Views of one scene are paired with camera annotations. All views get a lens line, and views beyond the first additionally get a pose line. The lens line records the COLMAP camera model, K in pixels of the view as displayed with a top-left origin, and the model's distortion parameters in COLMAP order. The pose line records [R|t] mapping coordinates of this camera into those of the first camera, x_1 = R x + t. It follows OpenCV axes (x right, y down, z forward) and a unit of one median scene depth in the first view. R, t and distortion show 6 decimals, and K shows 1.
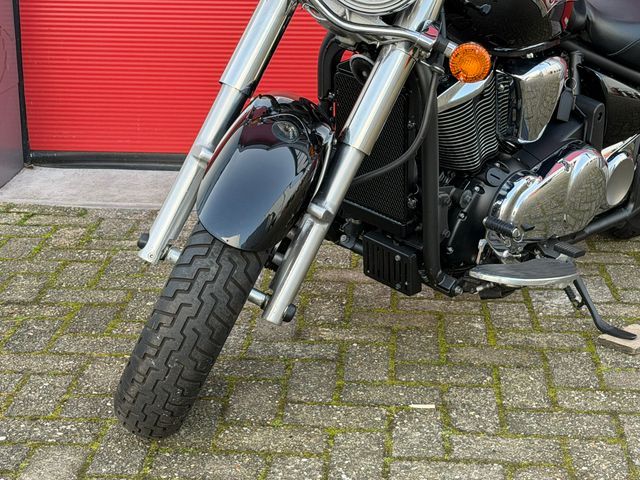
lens RADIAL K [[1324.4, 0, 318.4], [0, 1324.4, 230.4], [0, 0, 1]] dist [0.151924, 0.000000]
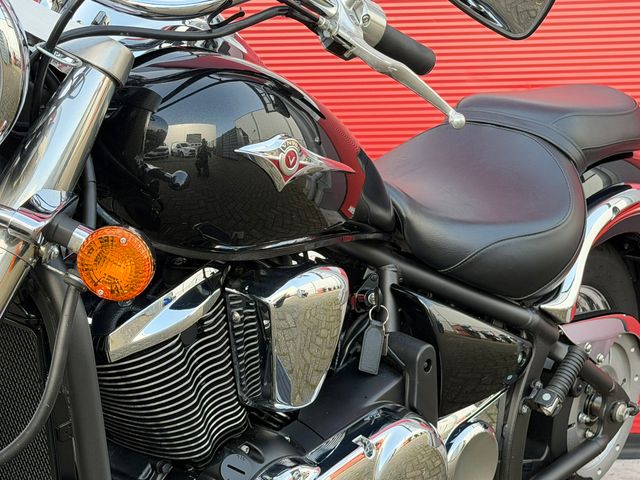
lens RADIAL K [[1324.4, 0, 316.7], [0, 1324.4, 249.8], [0, 0, 1]] dist [0.151924, 0.000000]
pose [[0.999553, -0.022217, 0.020008, 0.158695], [0.025595, 0.981734, -0.188530, -0.023989], [-0.015454, 0.188957, 0.981864, 0.405704]]
